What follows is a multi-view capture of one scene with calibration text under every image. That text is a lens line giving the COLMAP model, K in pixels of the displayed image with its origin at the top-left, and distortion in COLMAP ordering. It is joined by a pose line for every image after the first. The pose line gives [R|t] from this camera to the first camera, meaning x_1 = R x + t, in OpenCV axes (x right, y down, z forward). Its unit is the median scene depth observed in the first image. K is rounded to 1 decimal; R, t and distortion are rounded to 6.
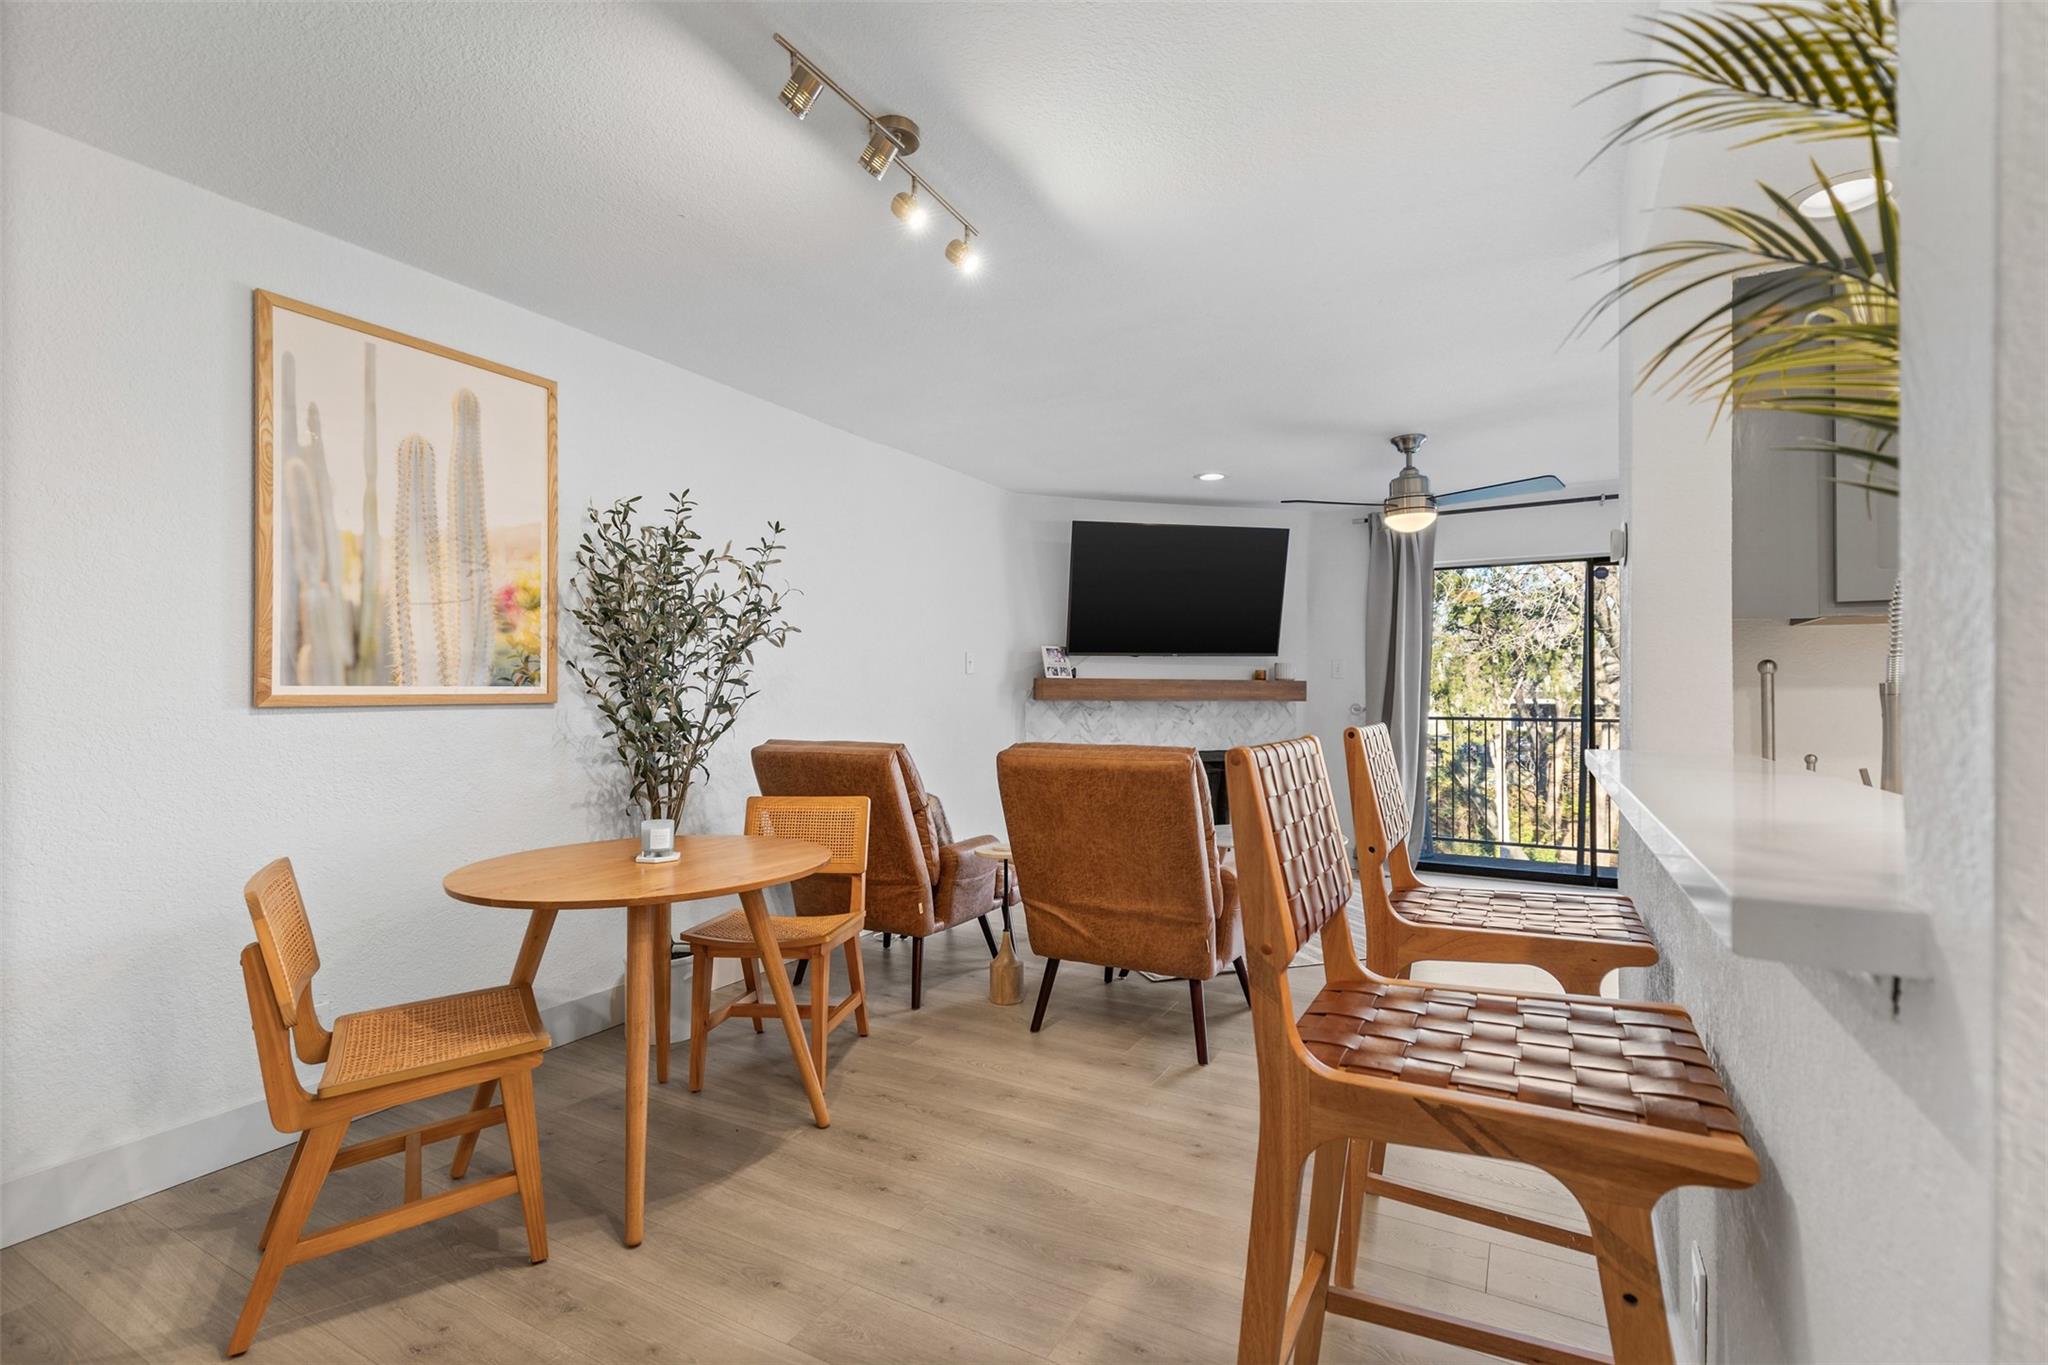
lens RADIAL K [[910.4, 0, 1016.7], [0, 910.4, 690.3], [0, 0, 1]] dist [0.002434, -0.000018]
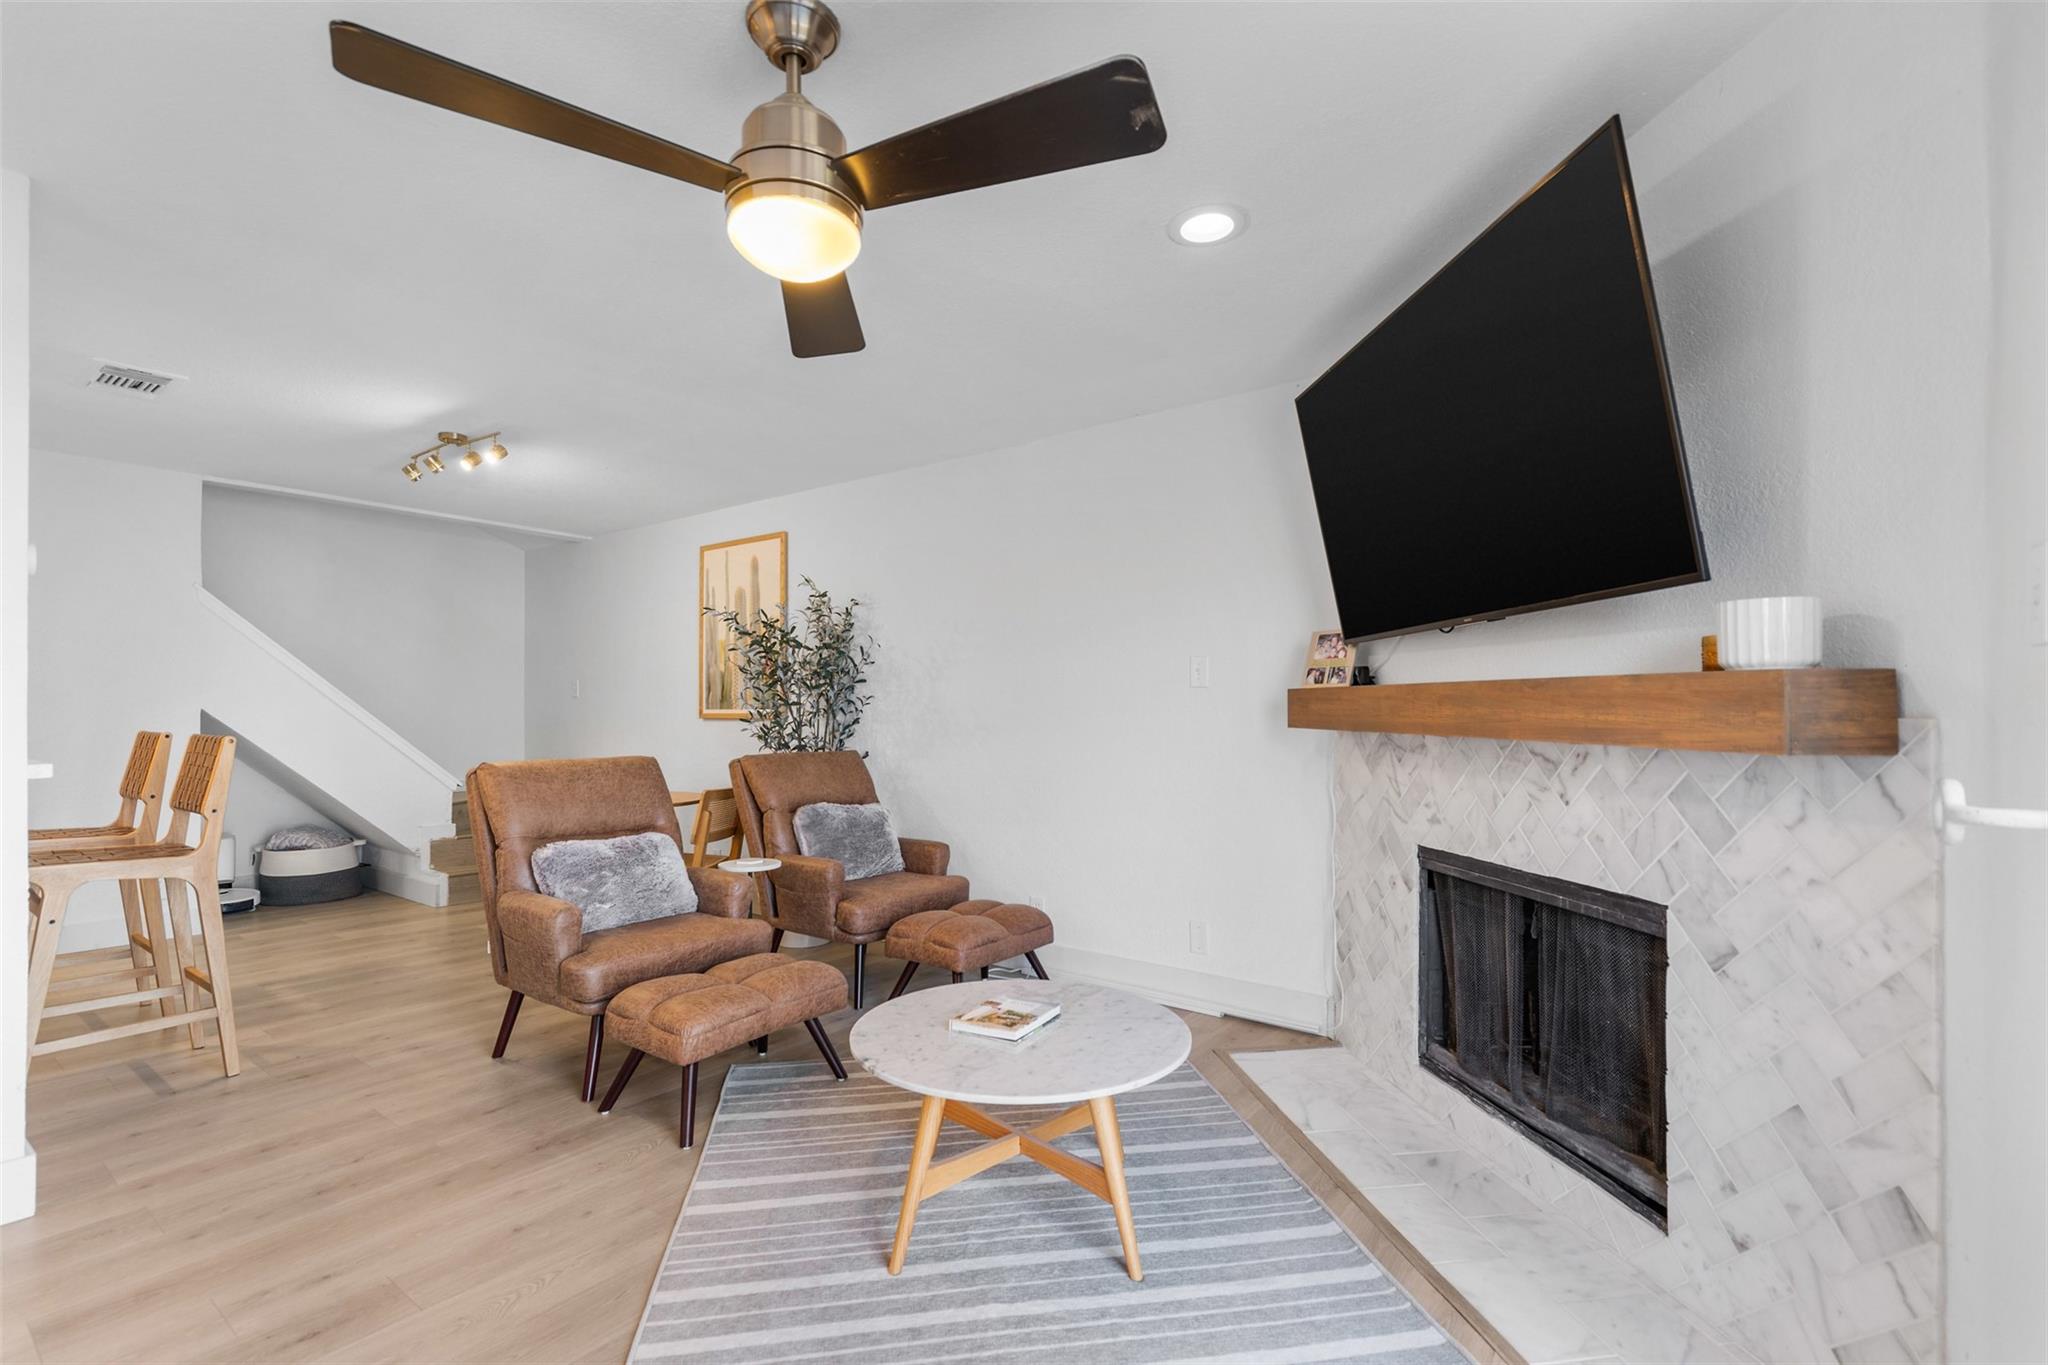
lens RADIAL K [[910.4, 0, 1016.7], [0, 910.4, 690.3], [0, 0, 1]] dist [0.002434, -0.000018]
pose [[-0.121601, -0.020723, -0.992363, 1.200736], [0.003374, 0.999768, -0.021291, -0.001946], [0.992573, -0.005937, -0.121503, 1.742335]]
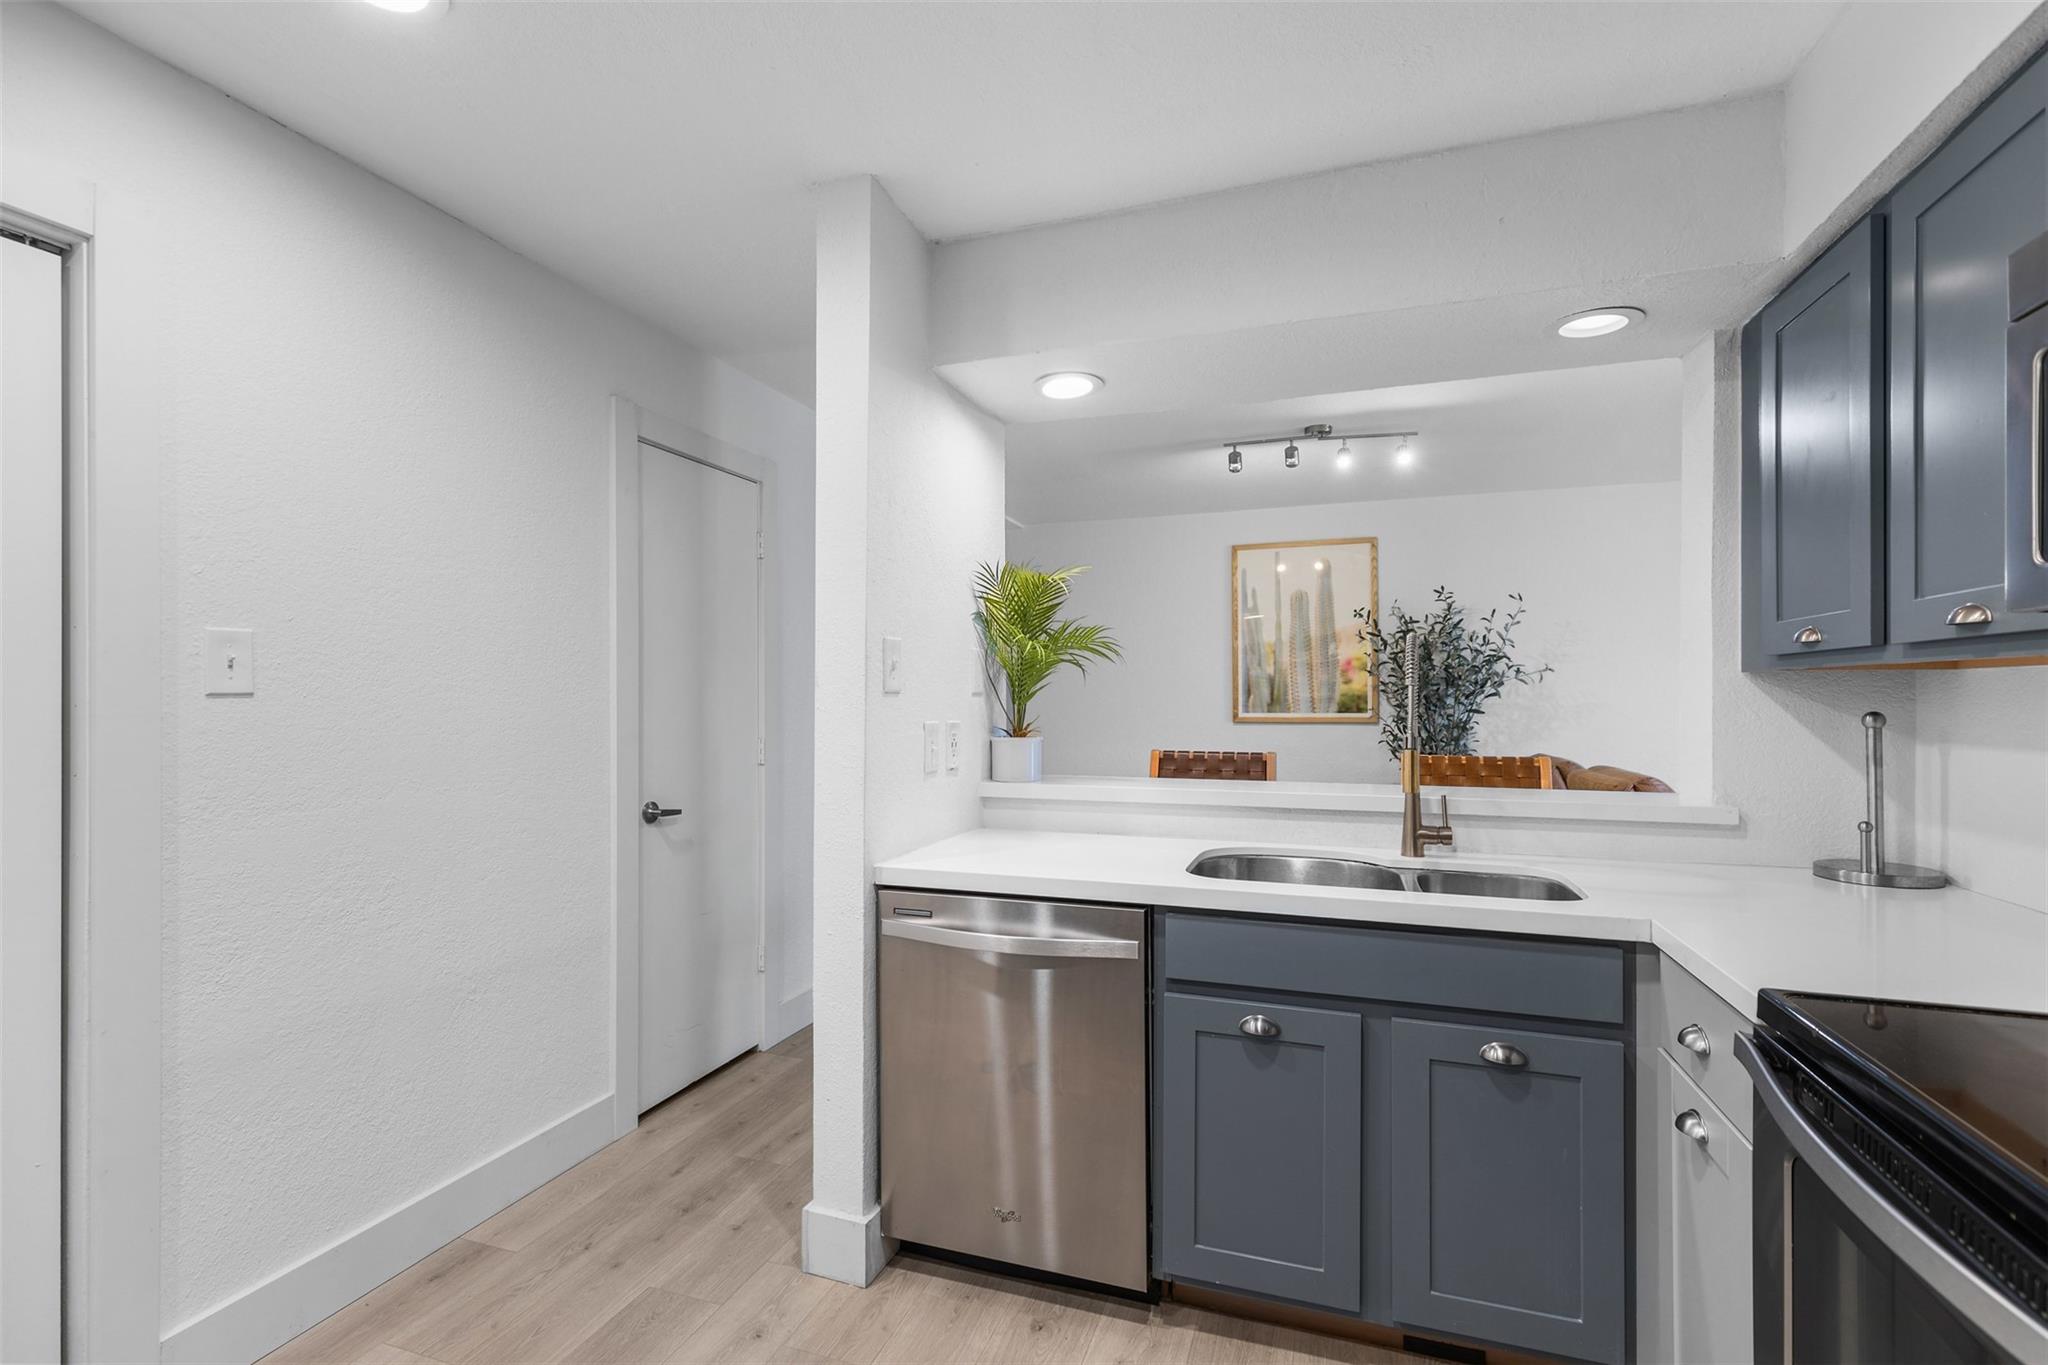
lens RADIAL K [[910.4, 0, 1016.7], [0, 910.4, 690.3], [0, 0, 1]] dist [0.002434, -0.000018]
pose [[0.199640, -0.003918, -0.979862, 1.115420], [0.003784, 0.999988, -0.003228, -0.047613], [0.979862, -0.003064, 0.199652, -0.015839]]
